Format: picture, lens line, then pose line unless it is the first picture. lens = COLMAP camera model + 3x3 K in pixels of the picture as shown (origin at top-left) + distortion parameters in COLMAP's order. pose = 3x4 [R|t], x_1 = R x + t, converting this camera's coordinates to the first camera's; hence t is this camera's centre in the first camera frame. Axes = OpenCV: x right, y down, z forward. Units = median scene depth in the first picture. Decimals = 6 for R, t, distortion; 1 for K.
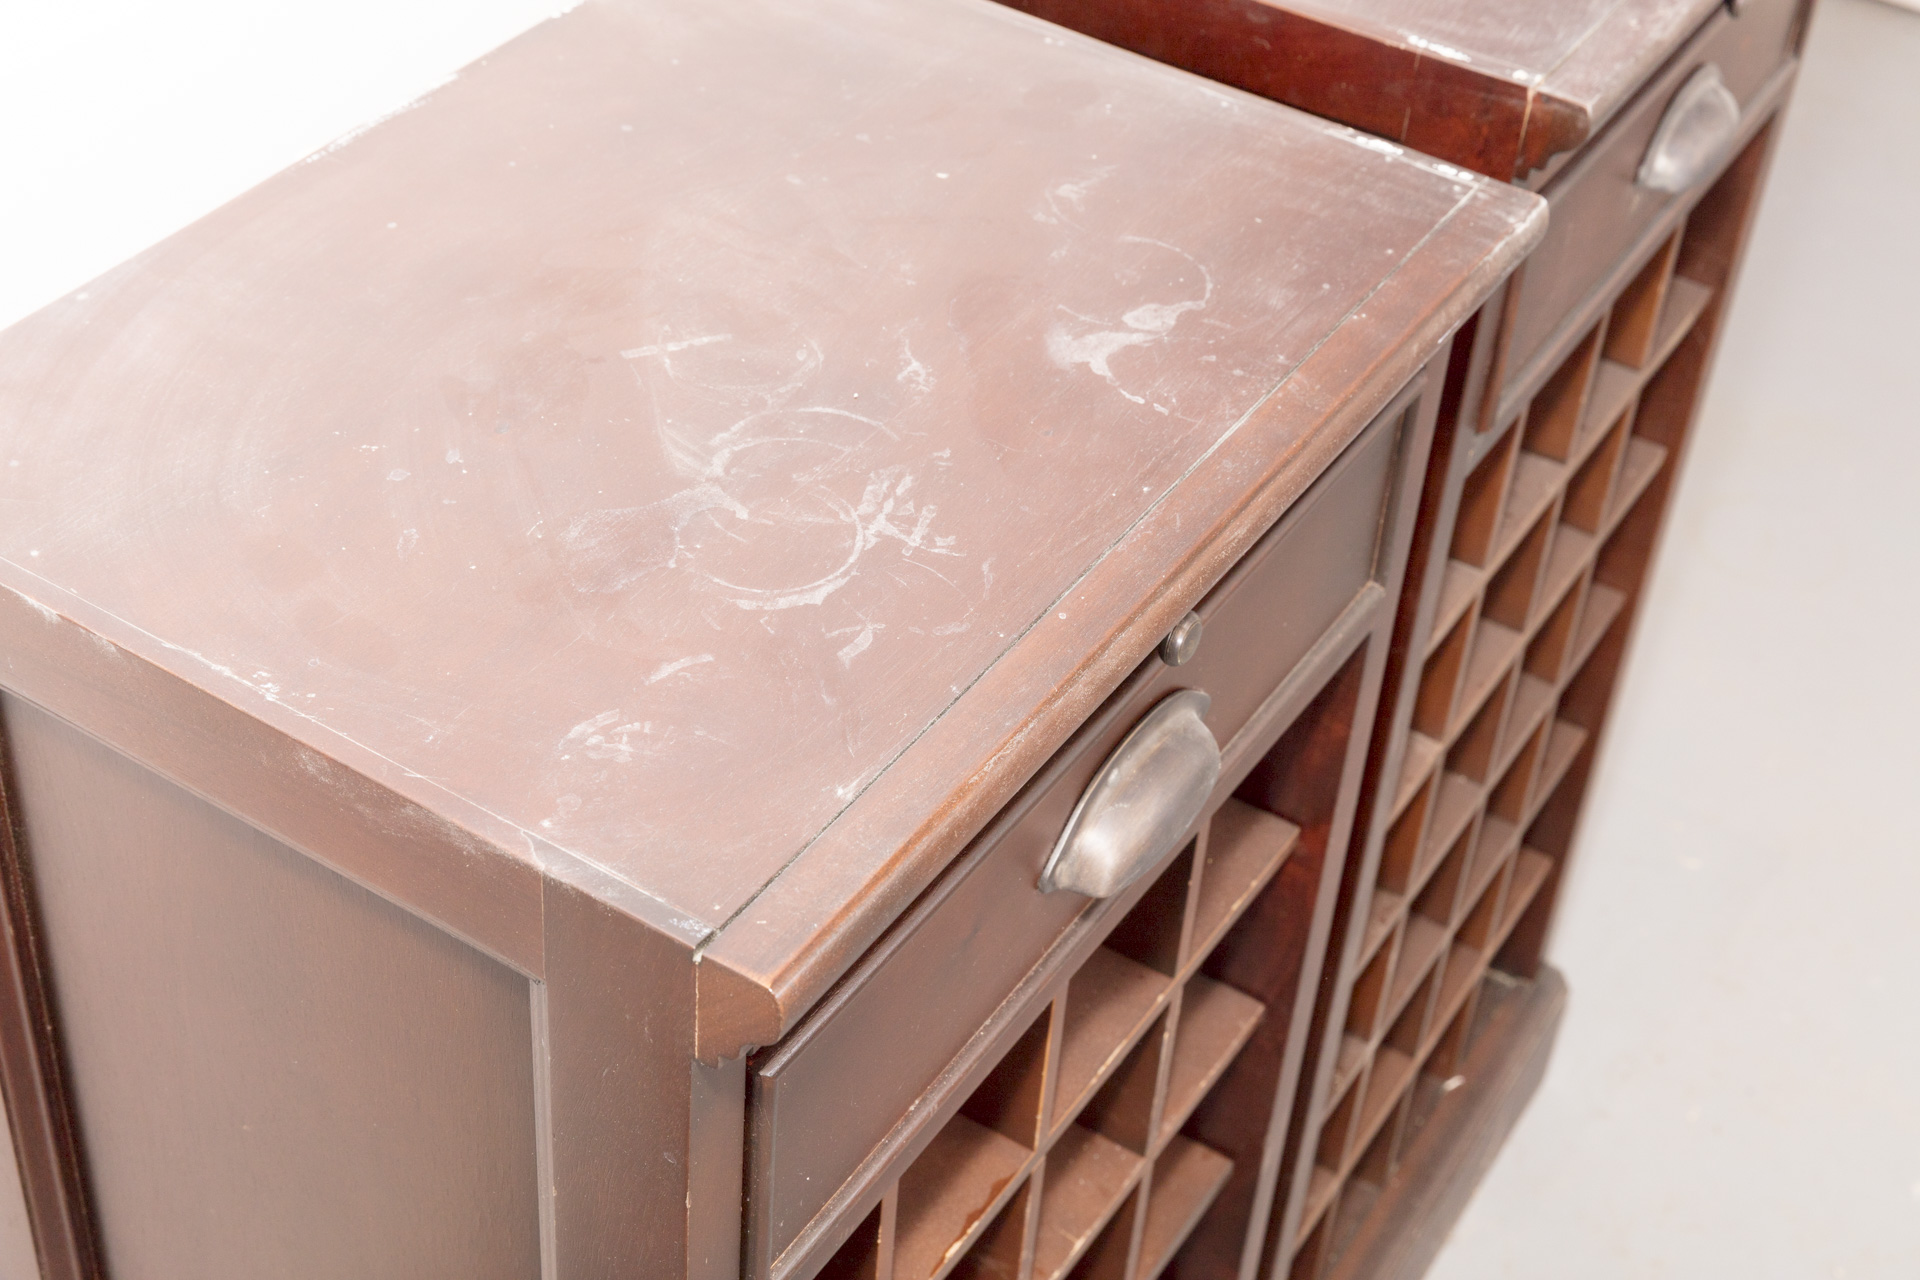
lens RADIAL K [[2904.3, 0, 960.0], [0, 2904.3, 640.0], [0, 0, 1]] dist [-0.354759, 0.002057]
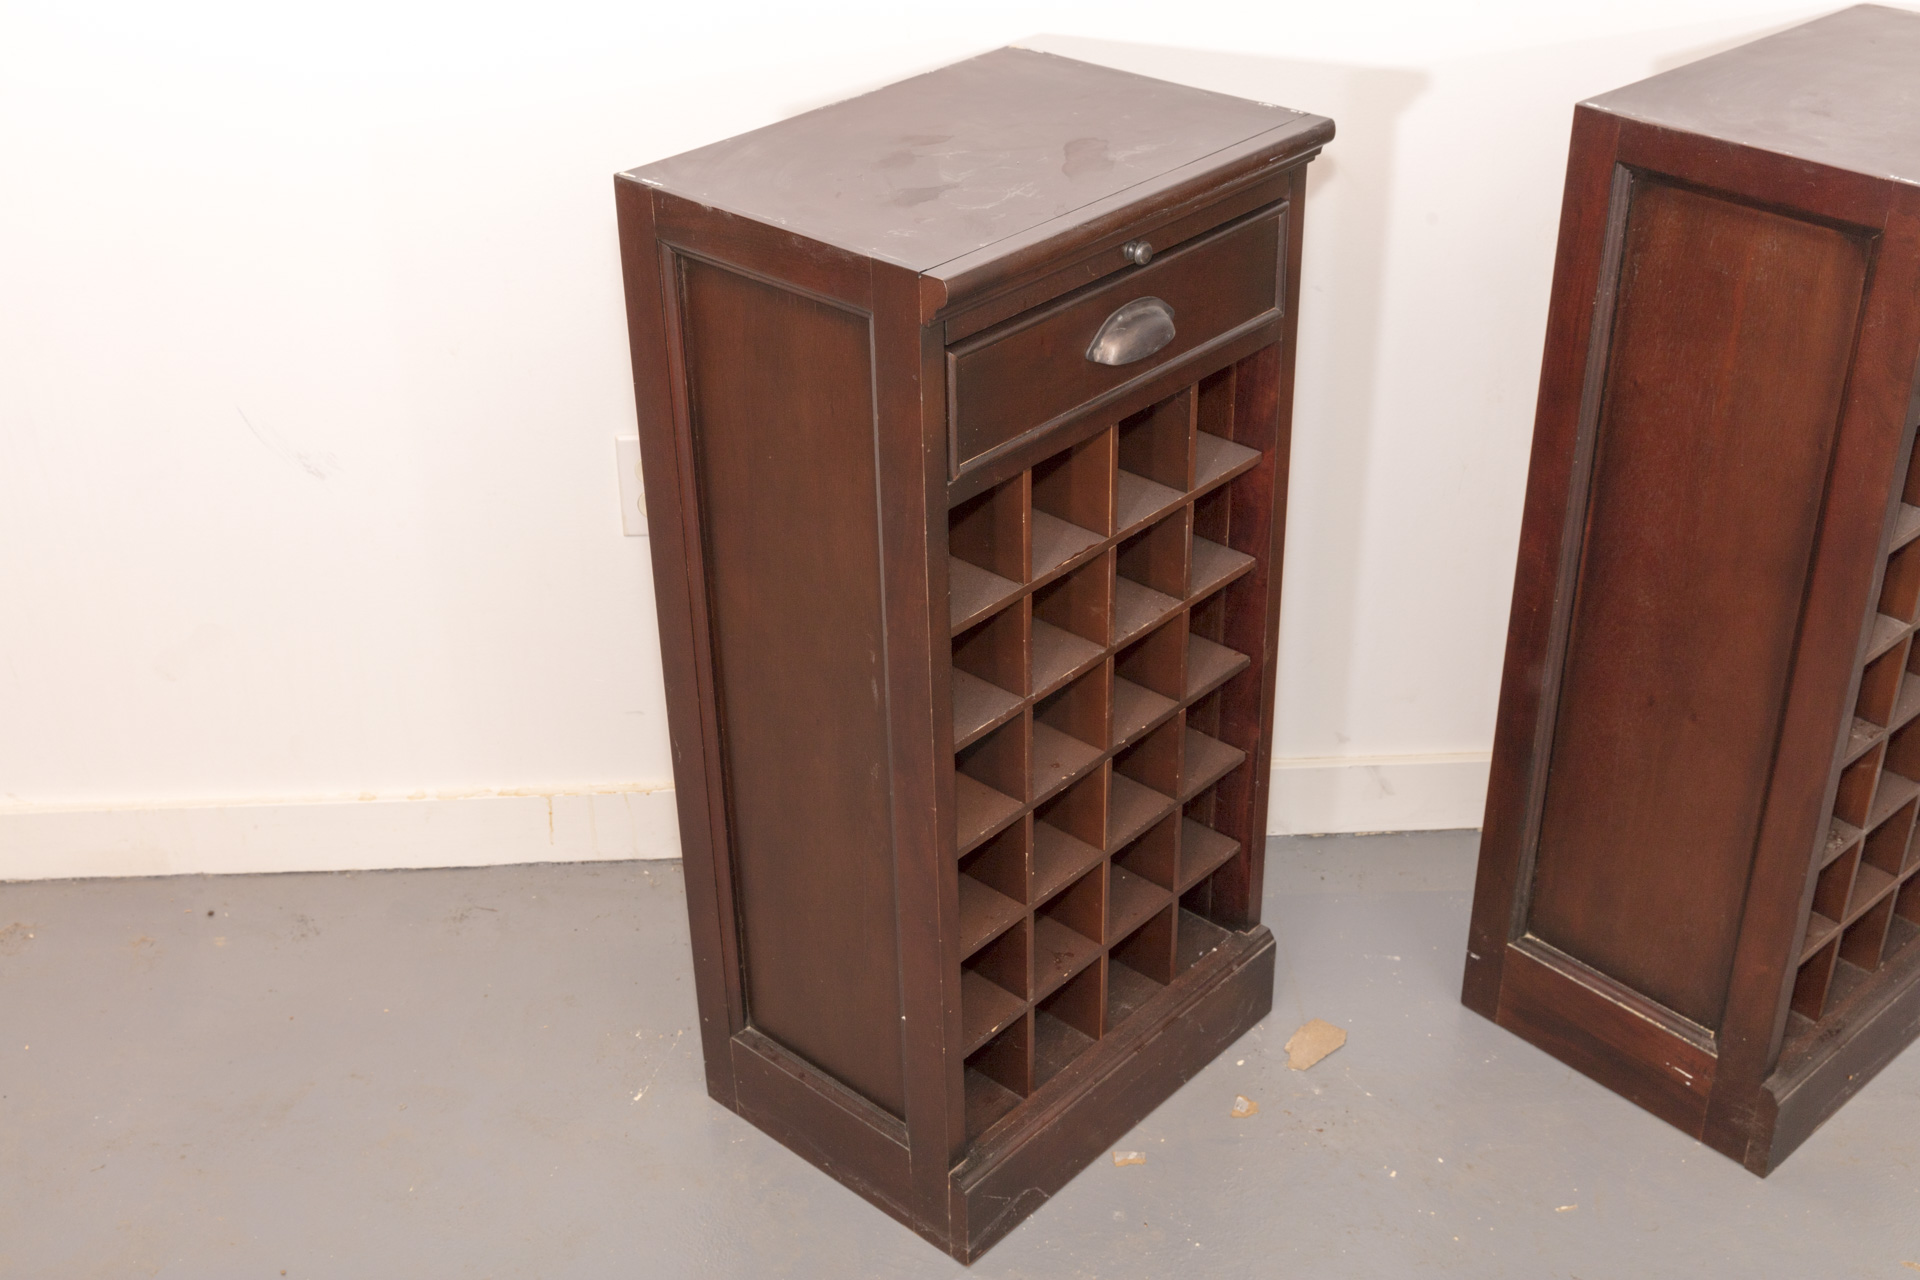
lens RADIAL K [[2186.2, 0, 960.0], [0, 2186.2, 640.0], [0, 0, 1]] dist [0.052404, -0.045762]
pose [[0.982275, 0.019033, -0.186478, 0.272853], [-0.043832, 0.990573, -0.129783, 0.567000], [0.182250, 0.135657, 0.973849, -0.806282]]
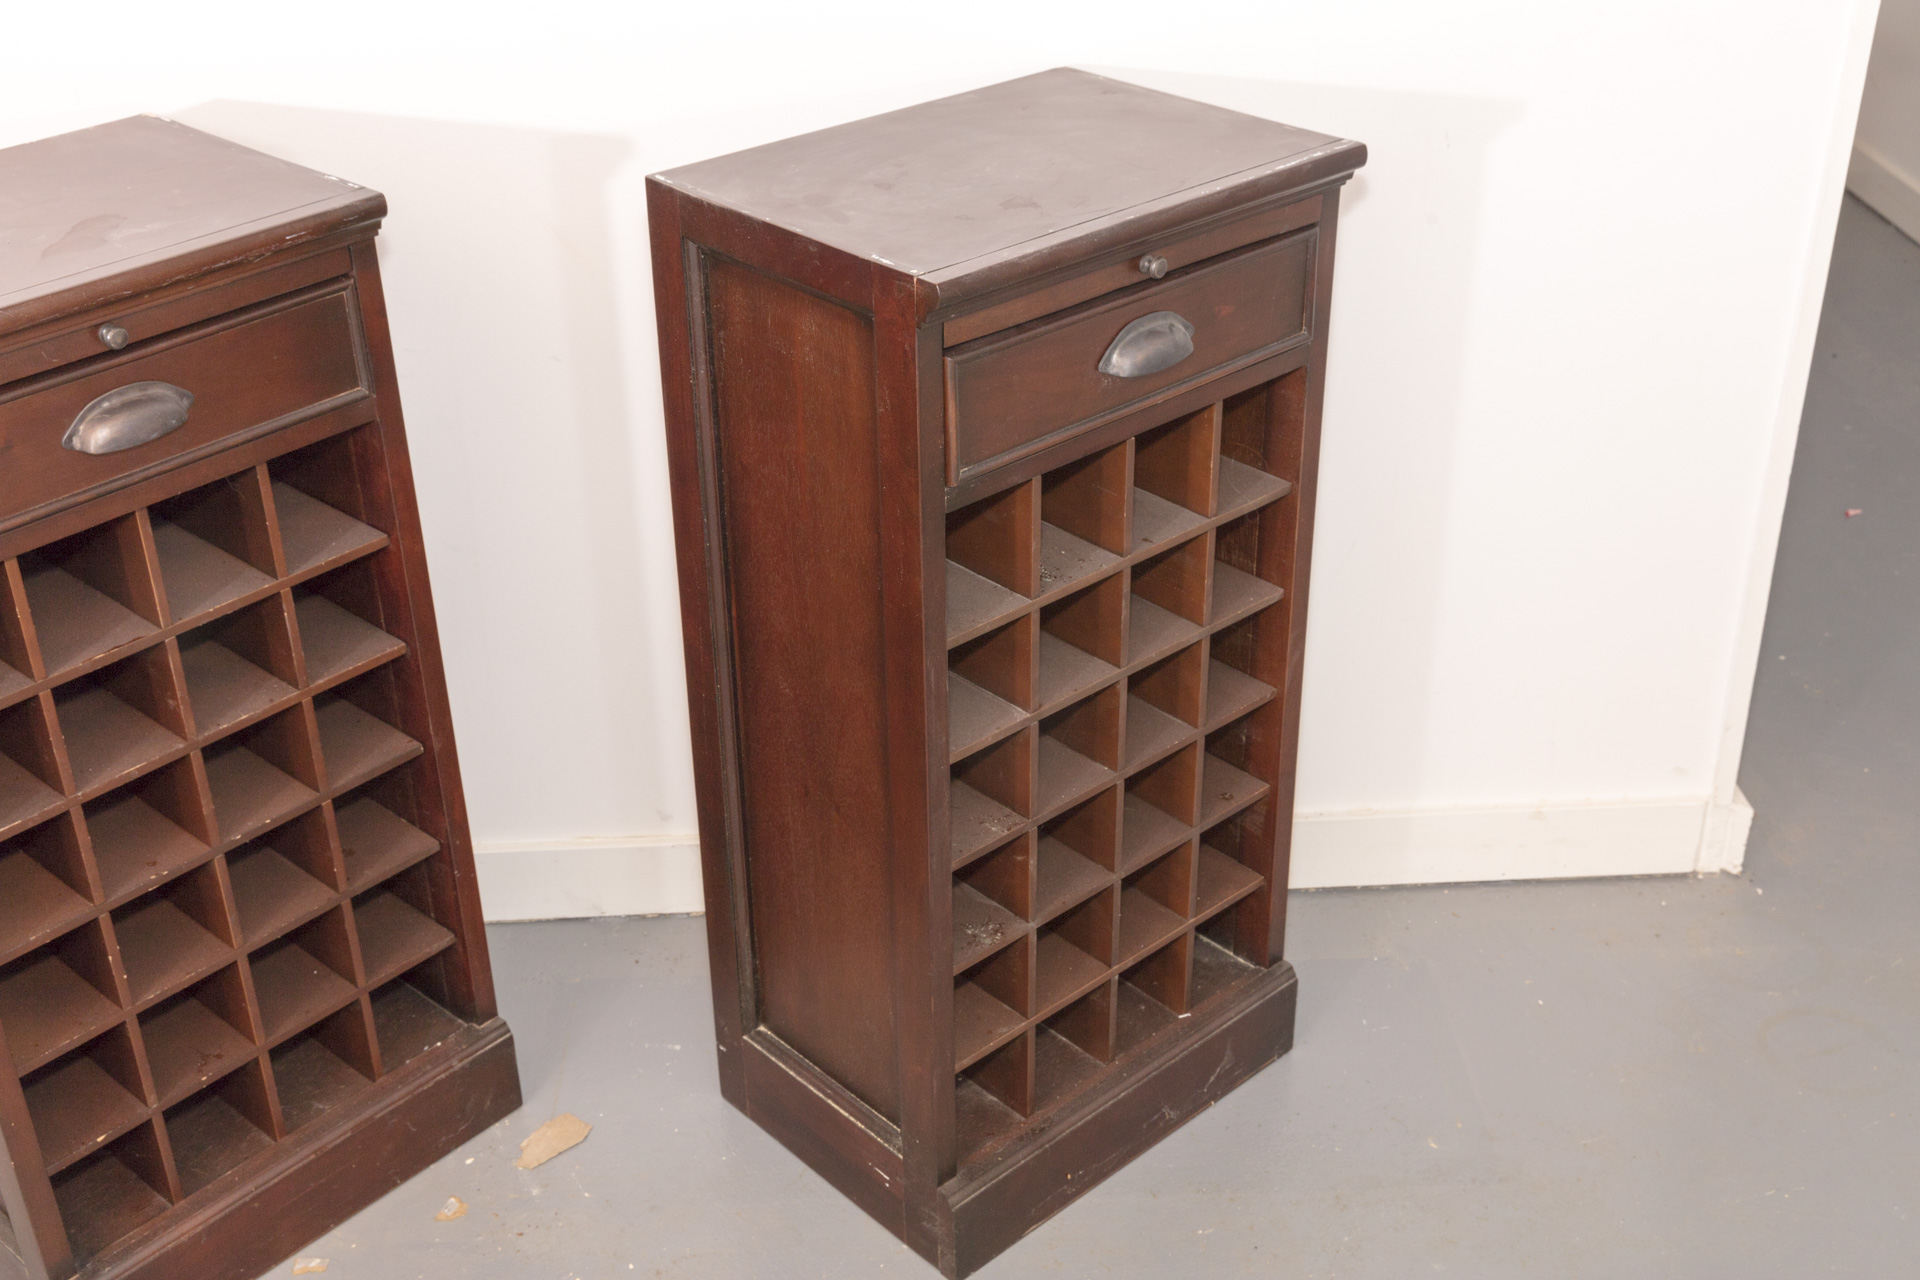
lens RADIAL K [[2182.2, 0, 960.0], [0, 2182.2, 640.0], [0, 0, 1]] dist [0.006313, 0.019994]
pose [[0.979520, 0.013509, -0.200895, 1.094074], [-0.041649, 0.989762, -0.136517, 0.450141], [0.196994, 0.142088, 0.970054, -0.560231]]
